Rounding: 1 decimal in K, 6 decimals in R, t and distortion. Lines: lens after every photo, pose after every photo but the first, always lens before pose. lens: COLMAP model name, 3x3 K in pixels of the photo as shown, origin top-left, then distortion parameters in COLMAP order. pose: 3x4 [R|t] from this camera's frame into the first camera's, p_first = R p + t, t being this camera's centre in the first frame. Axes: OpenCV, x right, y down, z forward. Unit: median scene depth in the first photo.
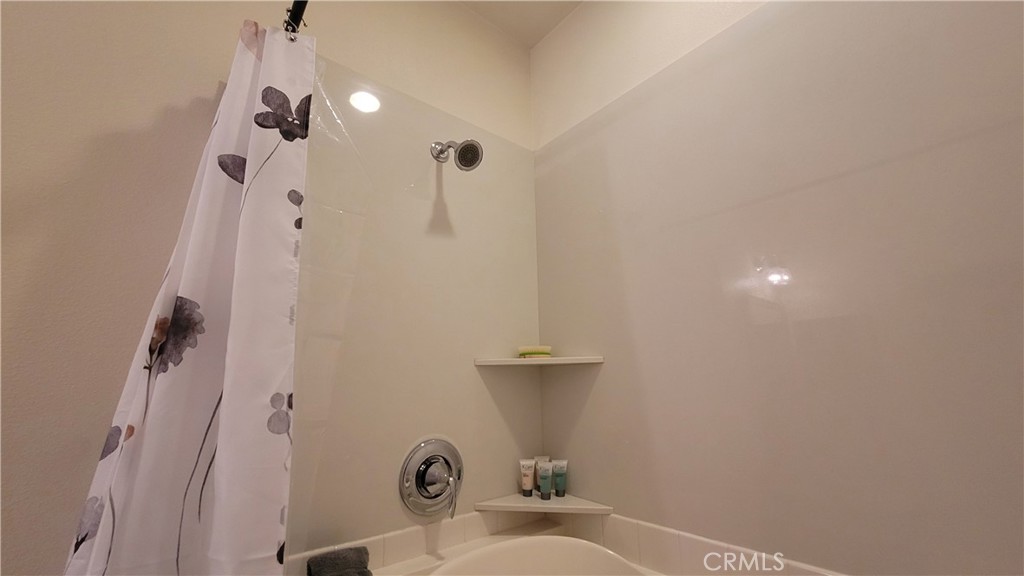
lens RADIAL K [[415.8, 0, 511.9], [0, 415.8, 291.6], [0, 0, 1]] dist [-0.001550, -0.000344]
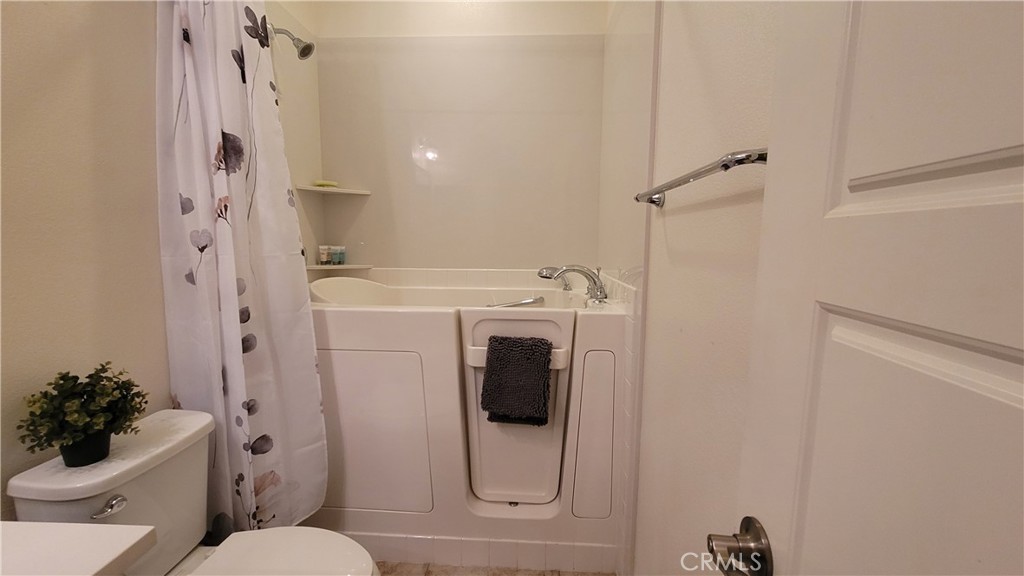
lens RADIAL K [[415.8, 0, 511.9], [0, 415.8, 291.6], [0, 0, 1]] dist [-0.001550, -0.000344]
pose [[0.670719, -0.069467, 0.738451, -0.777657], [-0.187456, 0.947407, 0.259386, -0.022154], [-0.717632, -0.312402, 0.622422, -0.774236]]
